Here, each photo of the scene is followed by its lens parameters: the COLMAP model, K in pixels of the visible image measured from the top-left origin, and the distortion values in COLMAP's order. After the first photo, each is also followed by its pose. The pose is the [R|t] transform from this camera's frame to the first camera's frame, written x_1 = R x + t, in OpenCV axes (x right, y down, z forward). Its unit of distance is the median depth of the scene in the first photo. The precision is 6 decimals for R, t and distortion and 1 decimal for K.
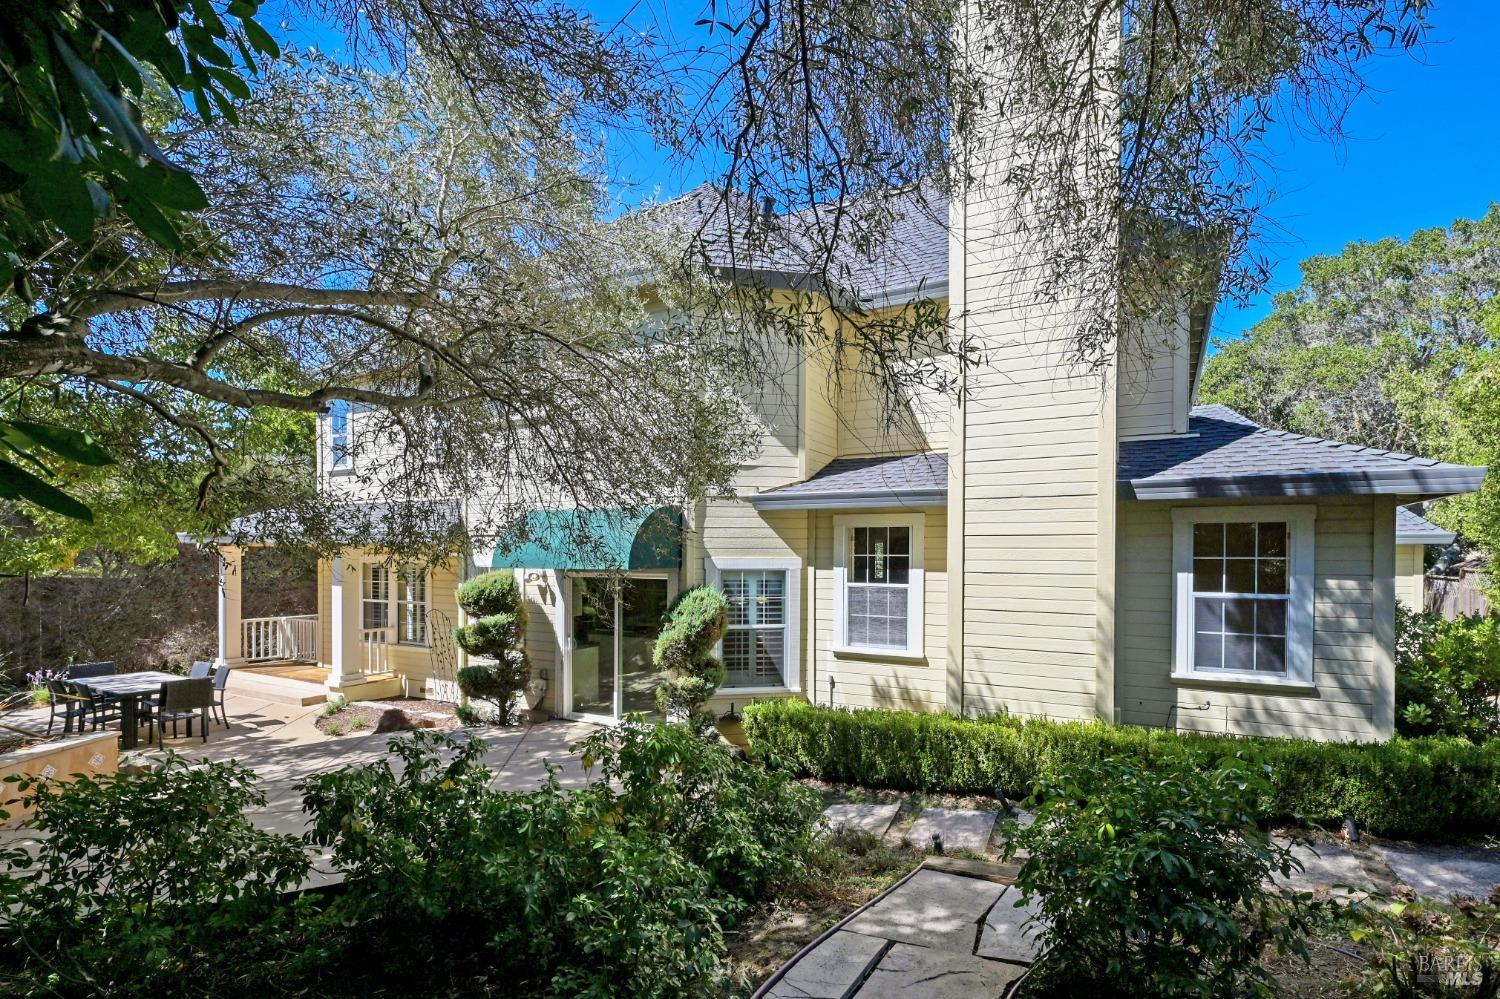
lens RADIAL K [[663.1, 0, 842.1], [0, 663.1, 557.1], [0, 0, 1]] dist [0.002906, 0.000493]
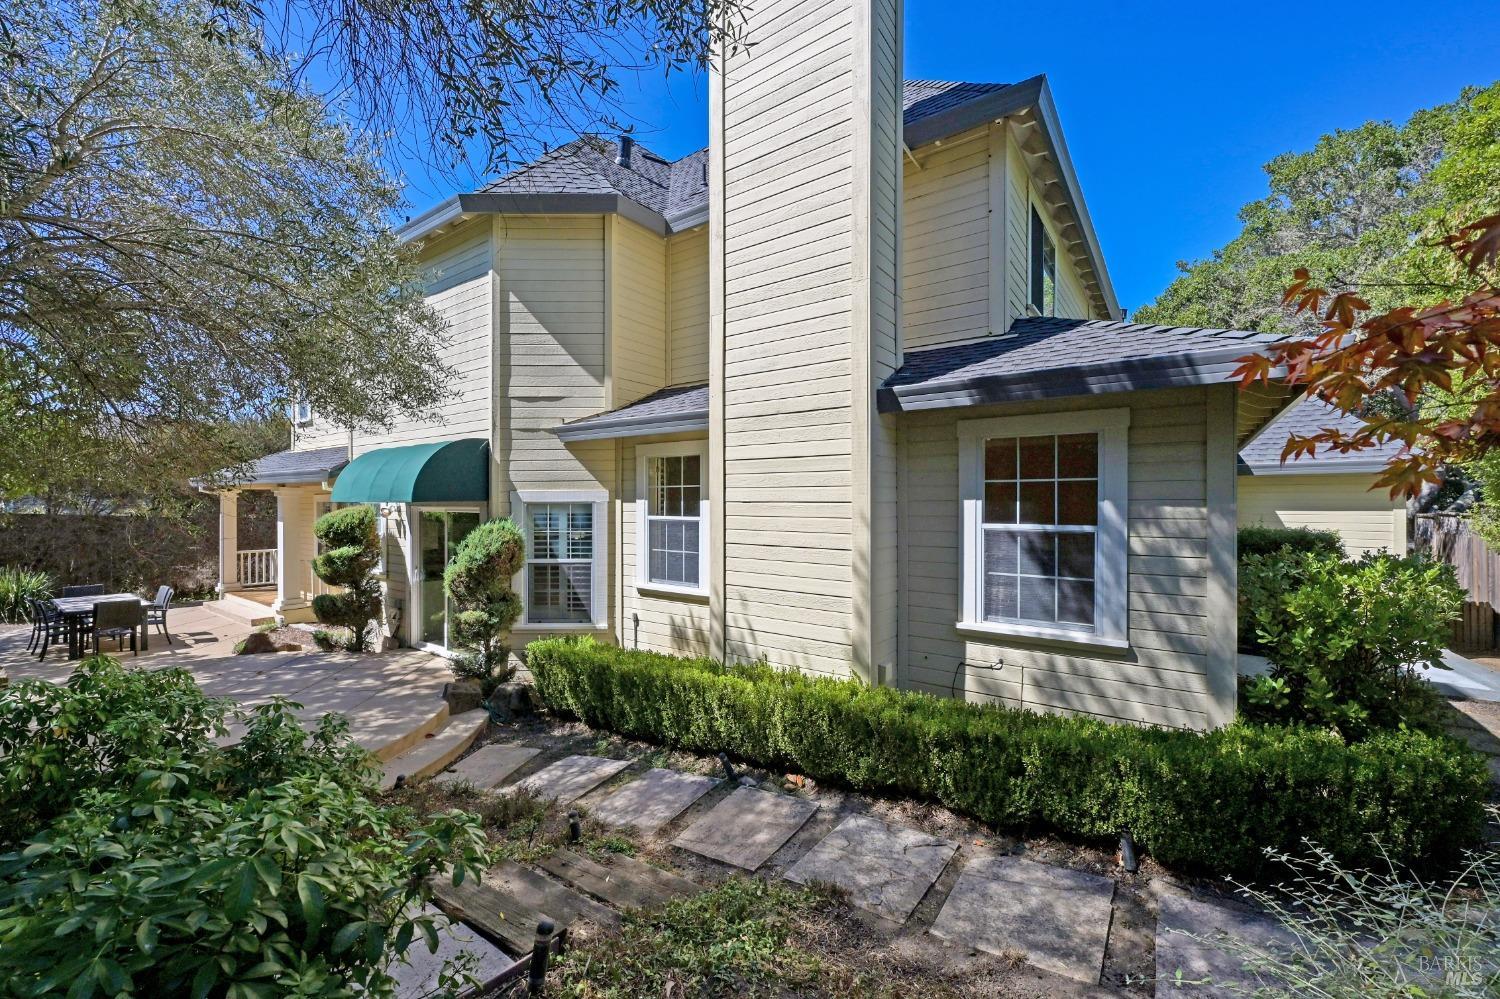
lens RADIAL K [[592.0, 0, 743.5], [0, 592.0, 507.8], [0, 0, 1]] dist [-0.001553, 0.000087]
pose [[0.983950, -0.003542, -0.178408, 0.295623], [0.004731, 0.999969, 0.006241, 0.022707], [0.178381, -0.006985, 0.983937, 0.193197]]
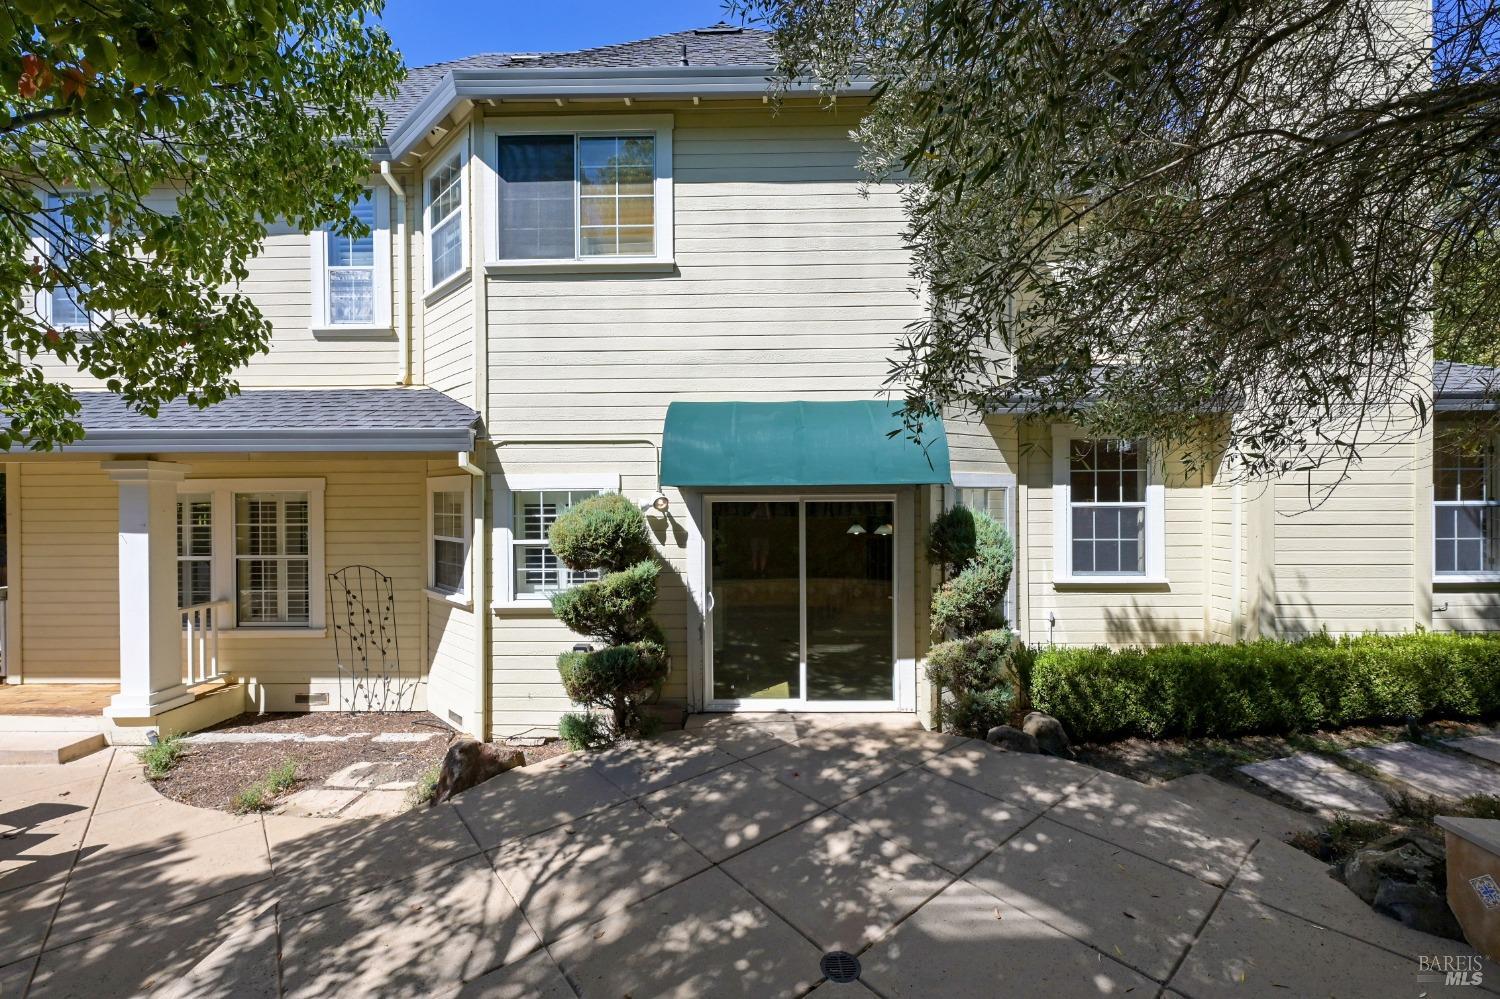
lens RADIAL K [[592.0, 0, 757.6], [0, 592.0, 498.4], [0, 0, 1]] dist [-0.001553, 0.000087]
pose [[0.909888, -0.010470, 0.414721, -0.691548], [0.012405, 0.999921, -0.001972, 0.030014], [-0.414668, 0.006939, 0.909946, 0.473208]]
